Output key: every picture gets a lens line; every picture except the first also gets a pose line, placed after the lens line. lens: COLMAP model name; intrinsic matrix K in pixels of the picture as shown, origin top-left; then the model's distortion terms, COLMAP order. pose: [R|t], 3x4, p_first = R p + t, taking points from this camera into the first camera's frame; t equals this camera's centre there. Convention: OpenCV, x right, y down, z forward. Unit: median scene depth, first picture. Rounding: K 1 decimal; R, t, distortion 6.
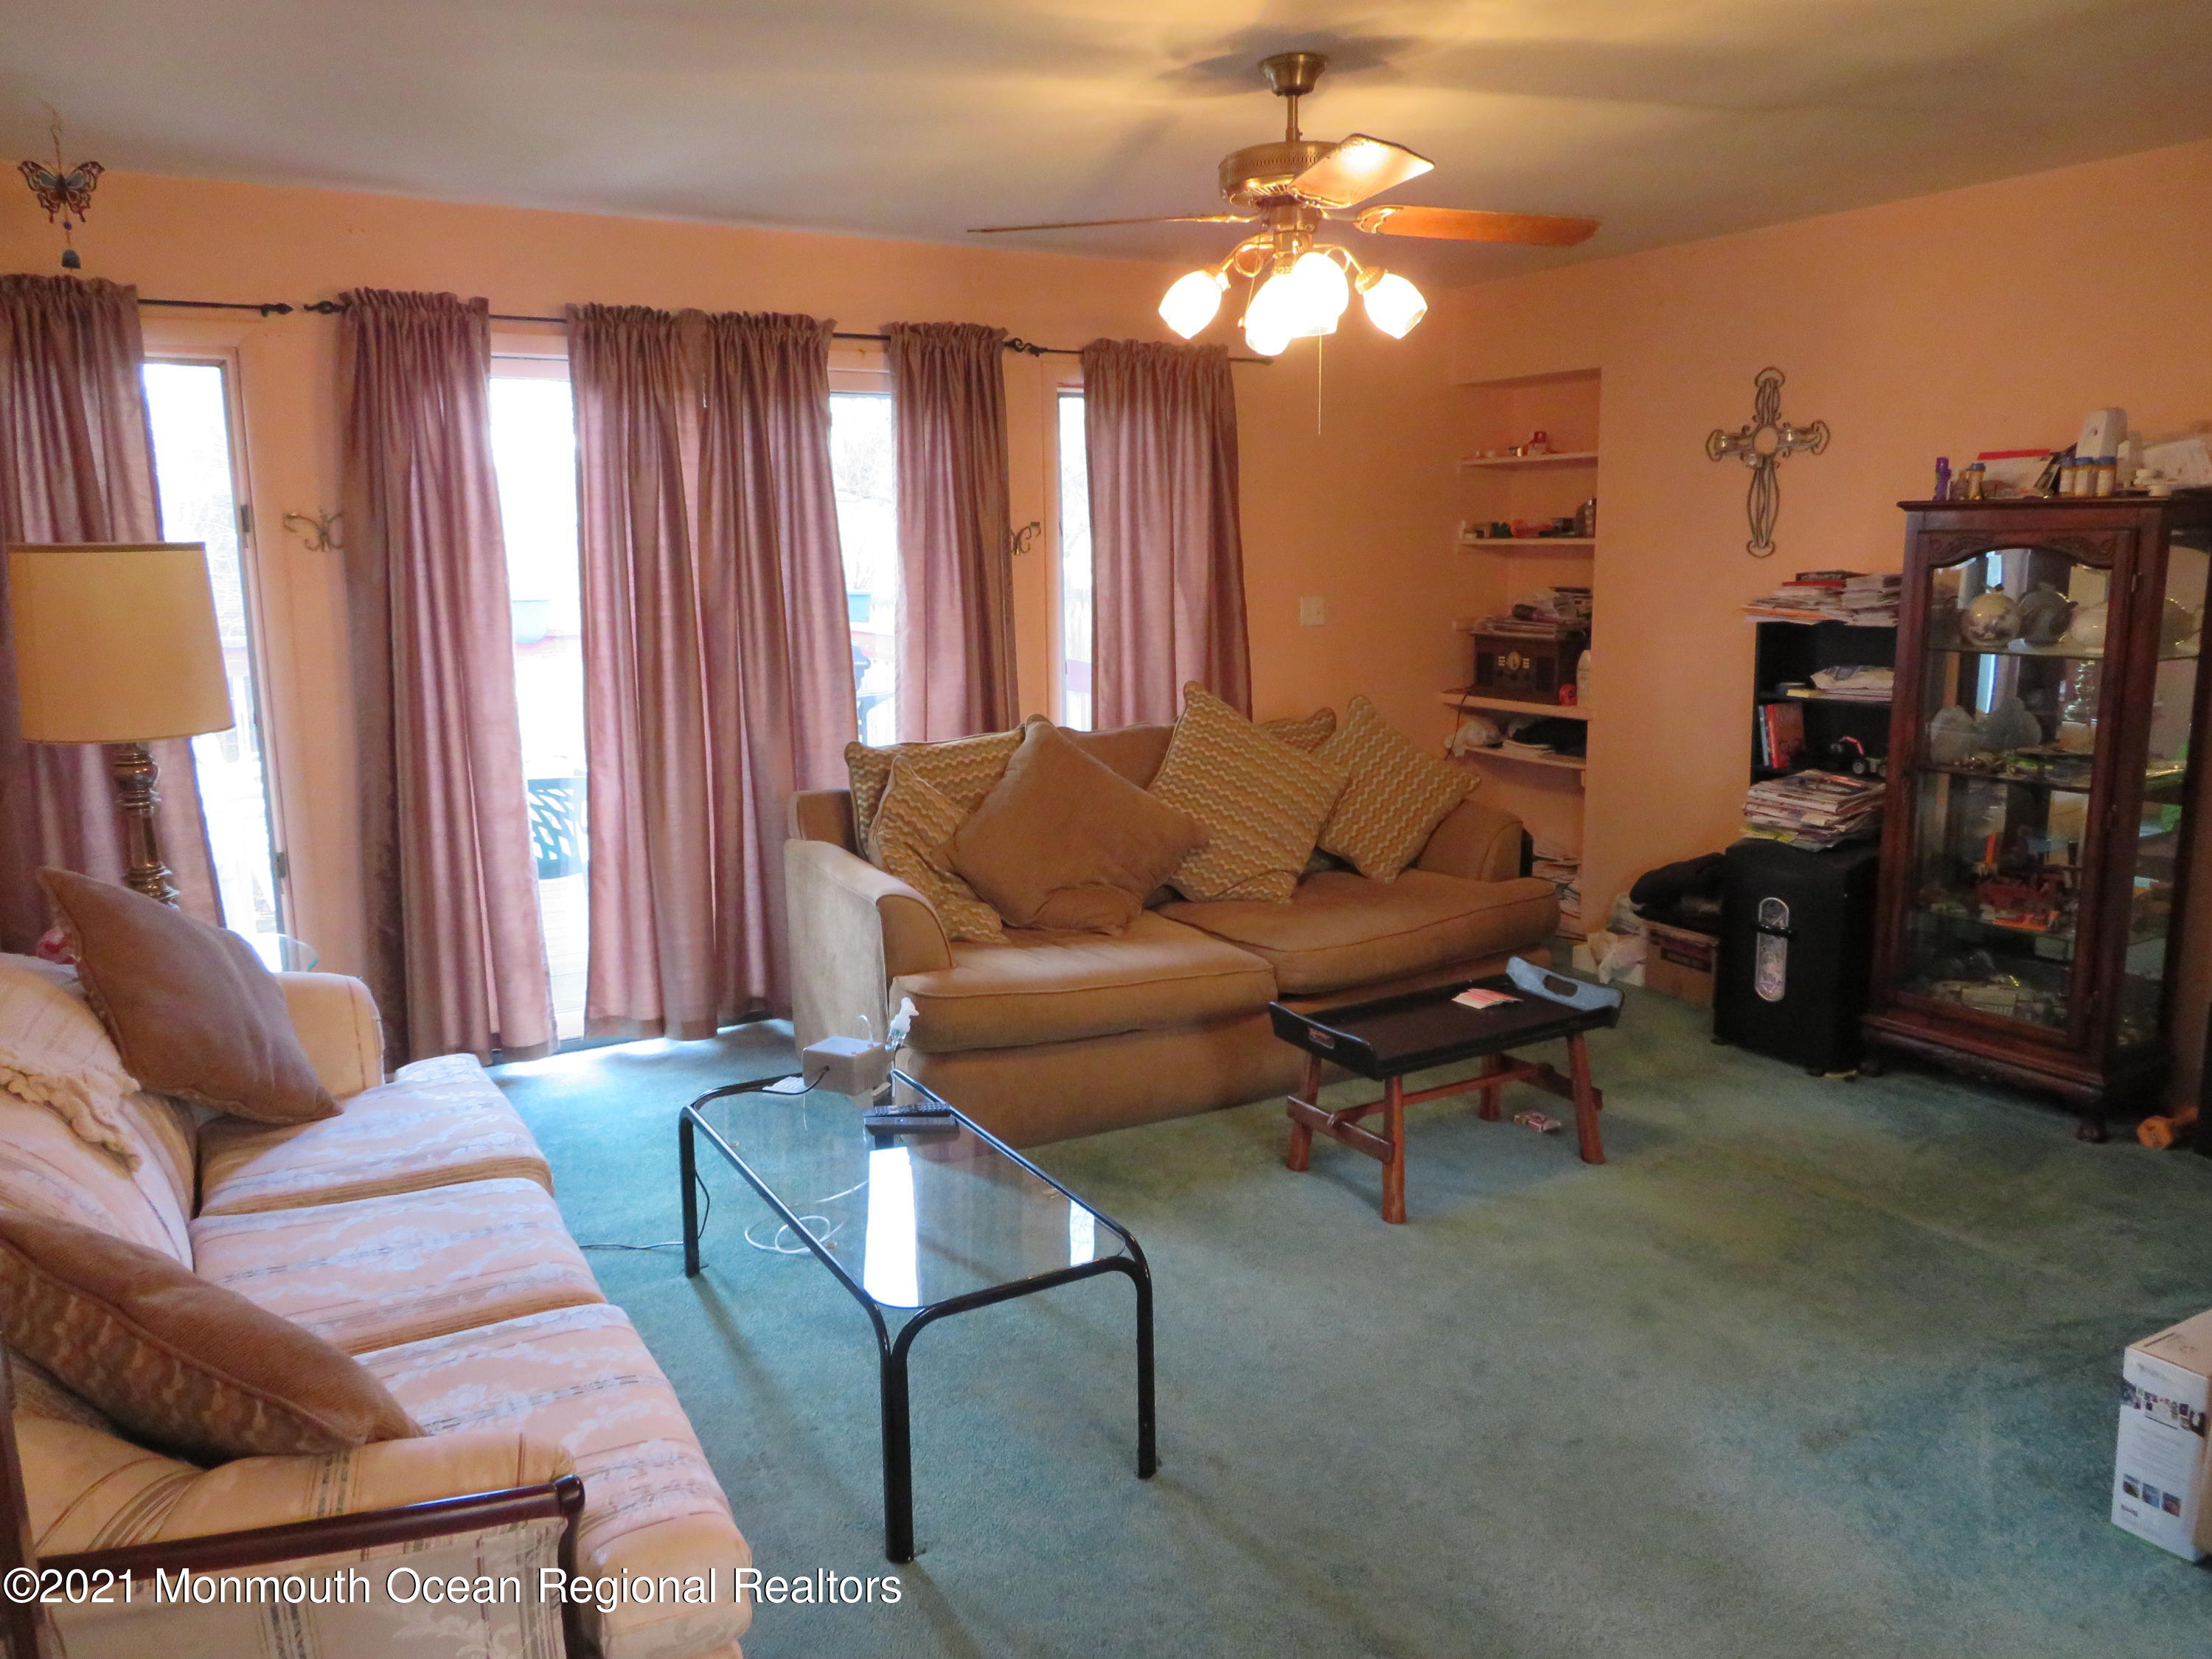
lens RADIAL K [[1548.2, 0, 1106.0], [0, 1548.2, 829.5], [0, 0, 1]] dist [-0.025667, -0.000579]
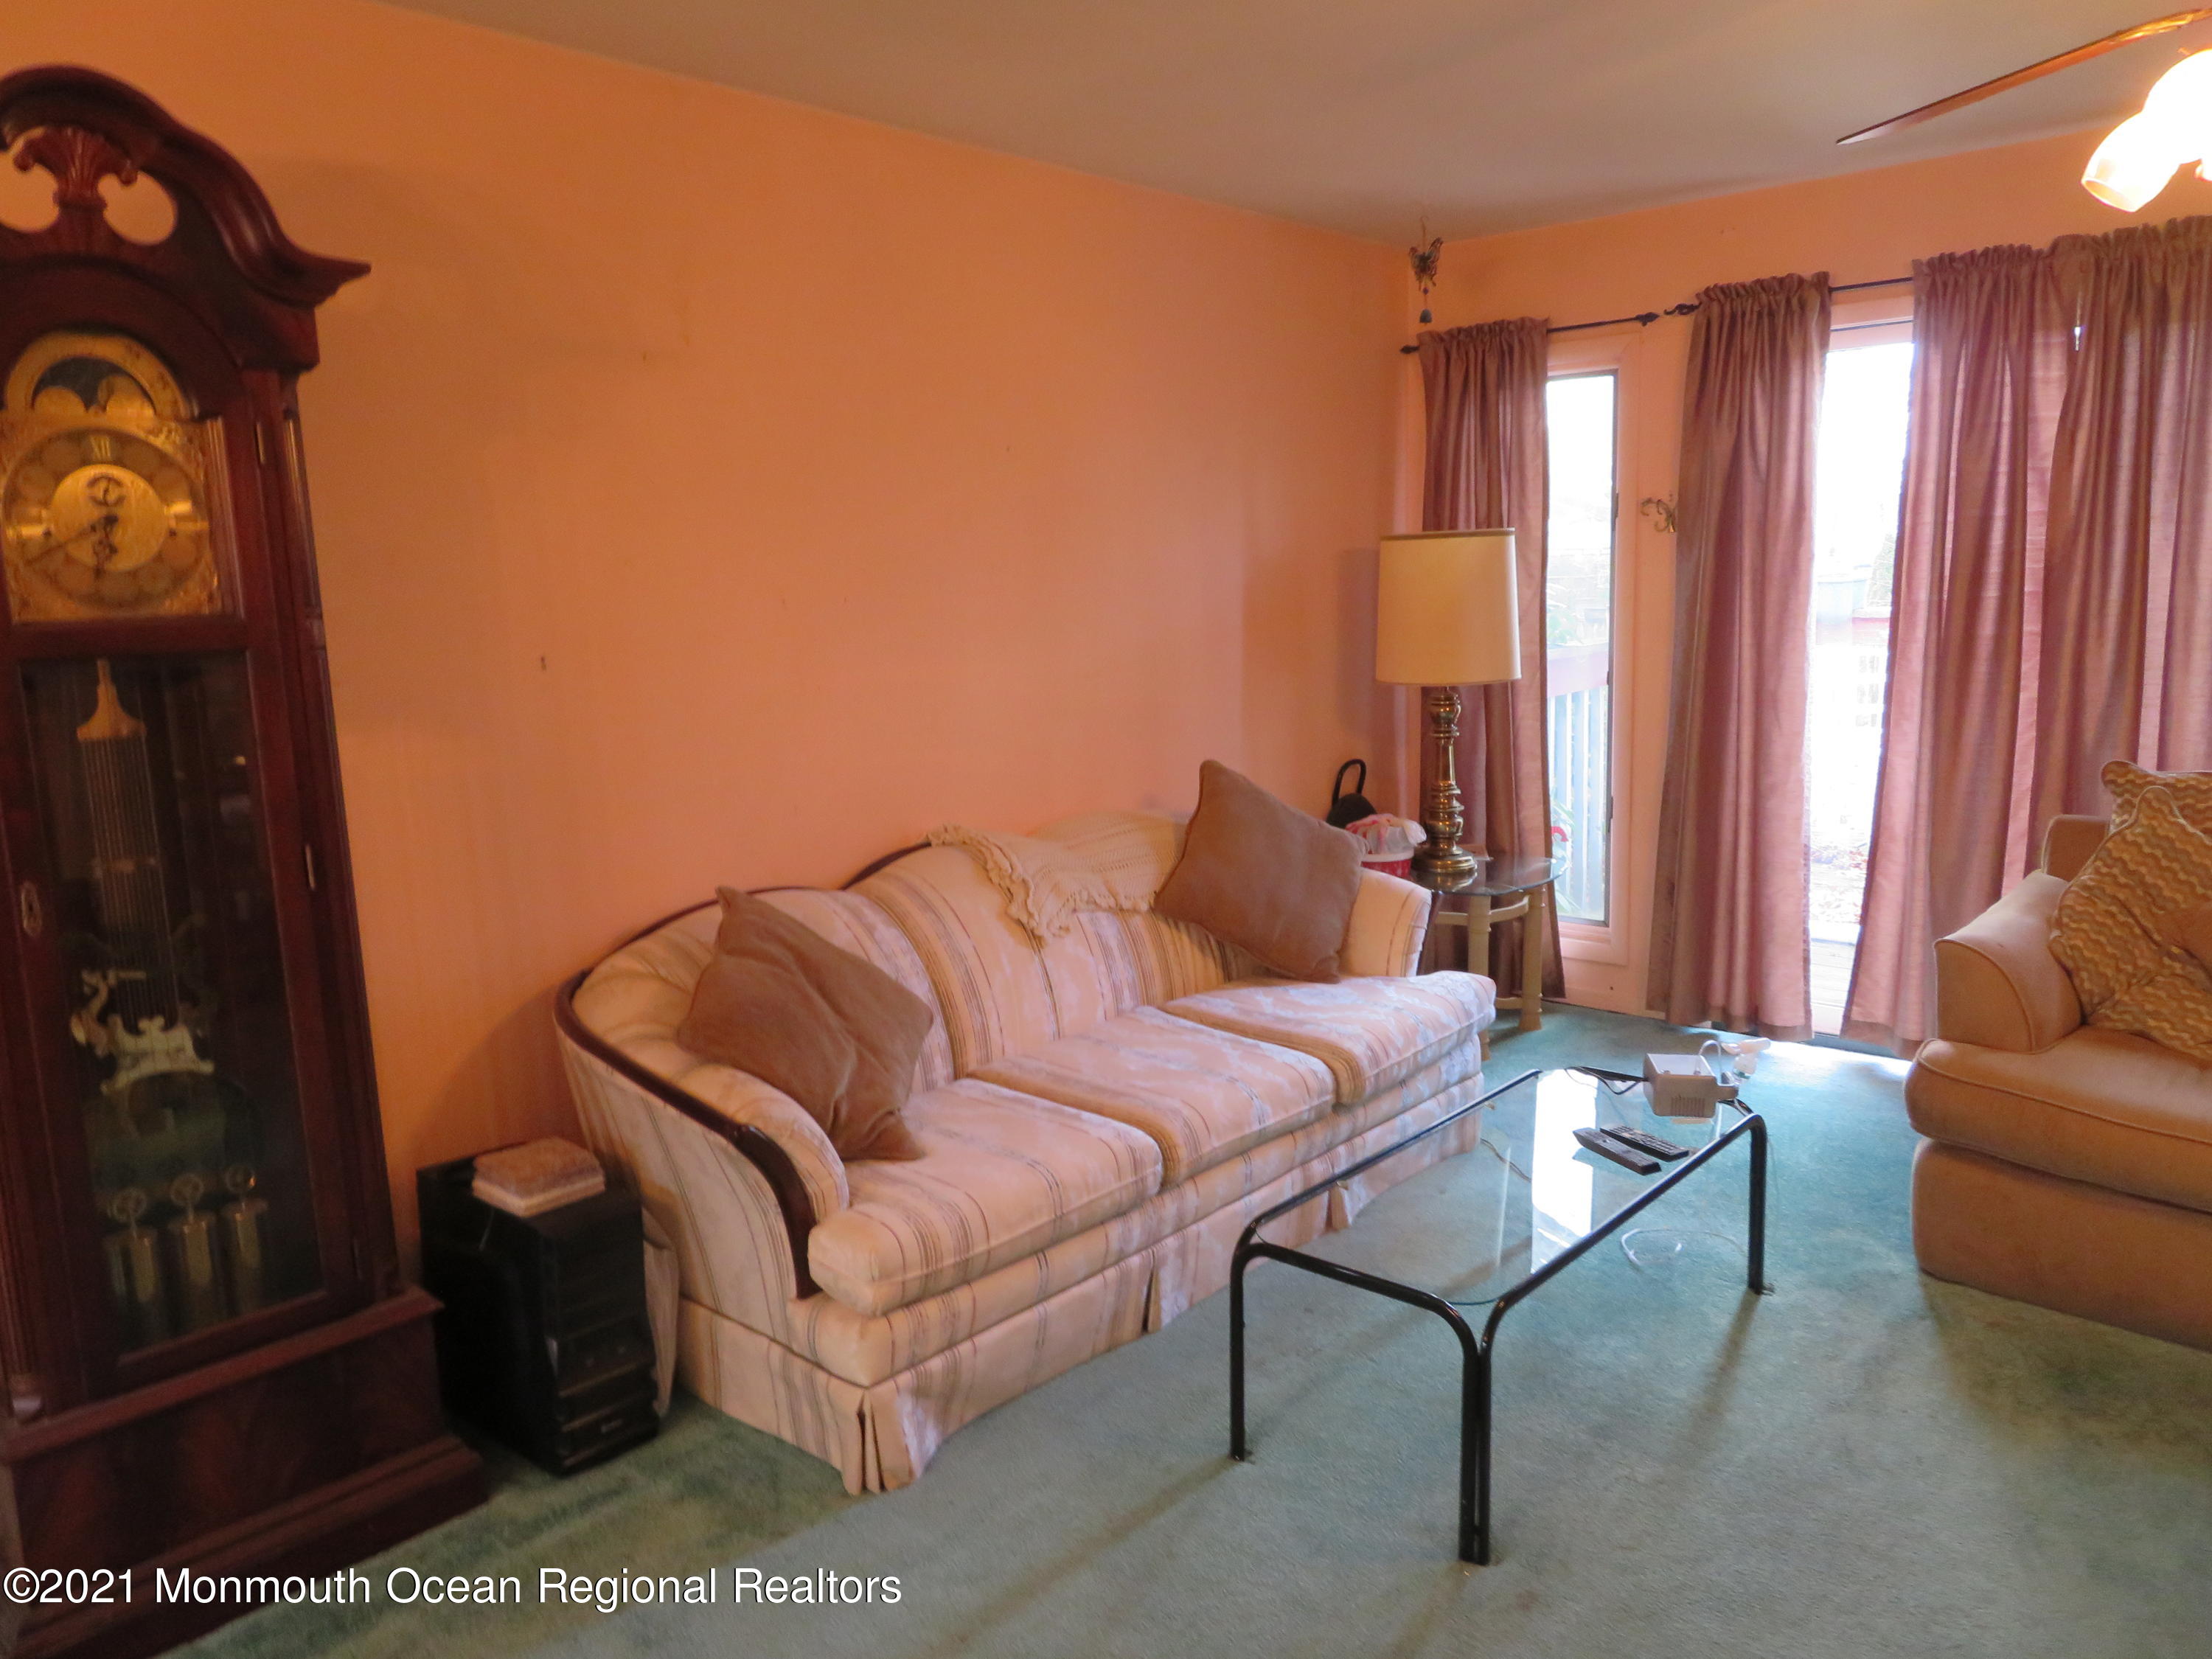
lens RADIAL K [[1548.2, 0, 1106.0], [0, 1548.2, 829.5], [0, 0, 1]] dist [-0.025667, -0.000579]
pose [[0.307203, 0.157567, -0.938509, 0.457288], [-0.136467, 0.983299, 0.120417, -0.050662], [0.941808, 0.091083, 0.323576, 0.288766]]
